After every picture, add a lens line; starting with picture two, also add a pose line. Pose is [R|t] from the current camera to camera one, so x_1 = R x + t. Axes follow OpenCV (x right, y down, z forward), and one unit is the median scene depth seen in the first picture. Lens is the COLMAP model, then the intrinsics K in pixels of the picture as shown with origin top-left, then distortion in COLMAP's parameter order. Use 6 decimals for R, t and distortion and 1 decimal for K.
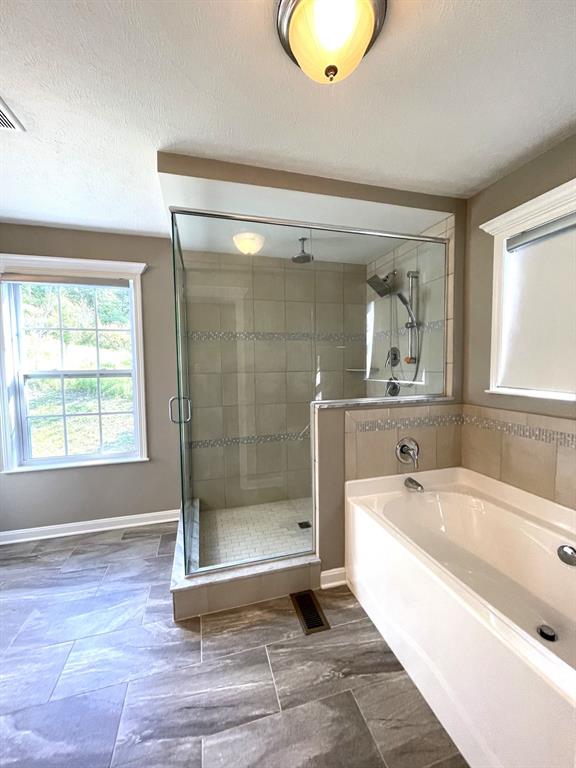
lens RADIAL K [[311.2, 0, 290.3], [0, 311.2, 384.1], [0, 0, 1]] dist [-0.001846, 0.000306]
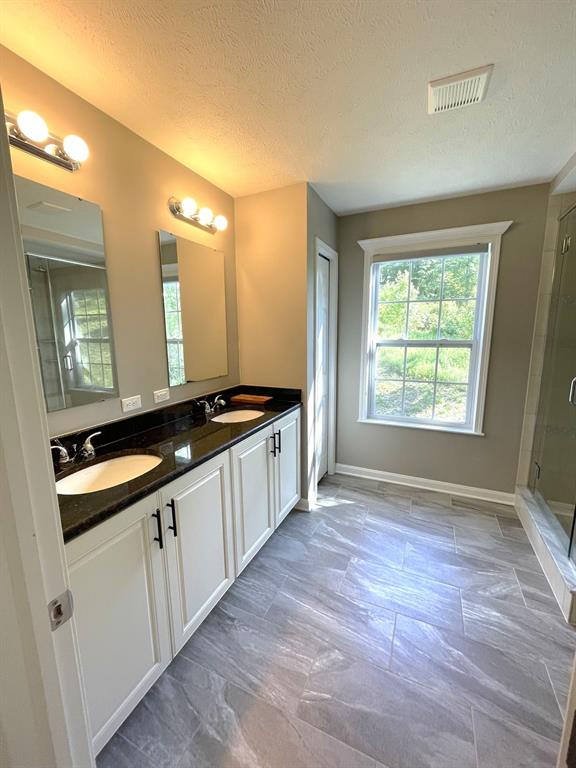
lens RADIAL K [[311.2, 0, 289.6], [0, 311.2, 384.5], [0, 0, 1]] dist [-0.001846, 0.000306]
pose [[0.756850, 0.112247, -0.643878, -0.438651], [-0.048031, 0.992031, 0.116482, 0.006733], [0.651822, -0.057233, 0.756209, -0.158082]]
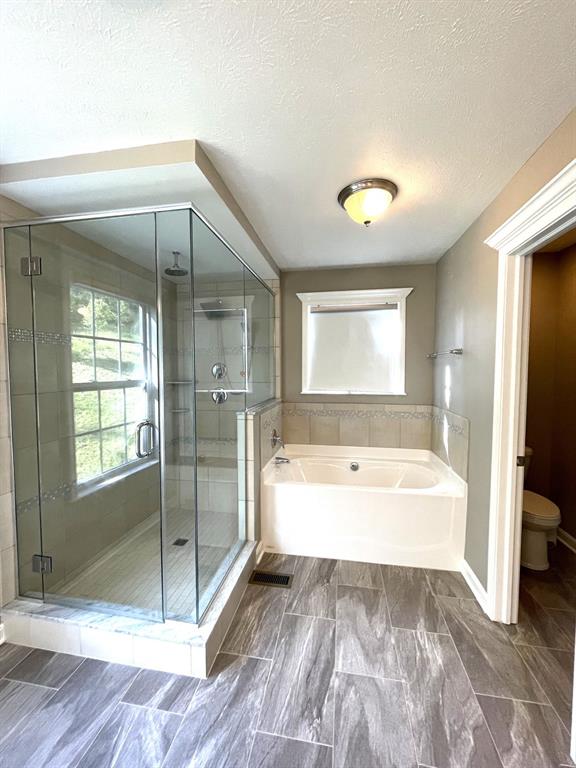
lens RADIAL K [[311.2, 0, 287.5], [0, 311.2, 385.2], [0, 0, 1]] dist [-0.001846, 0.000306]
pose [[0.438518, -0.030331, 0.898210, -0.924709], [0.063005, 0.998009, 0.002941, -0.029178], [-0.896511, 0.055302, 0.439556, 0.341902]]
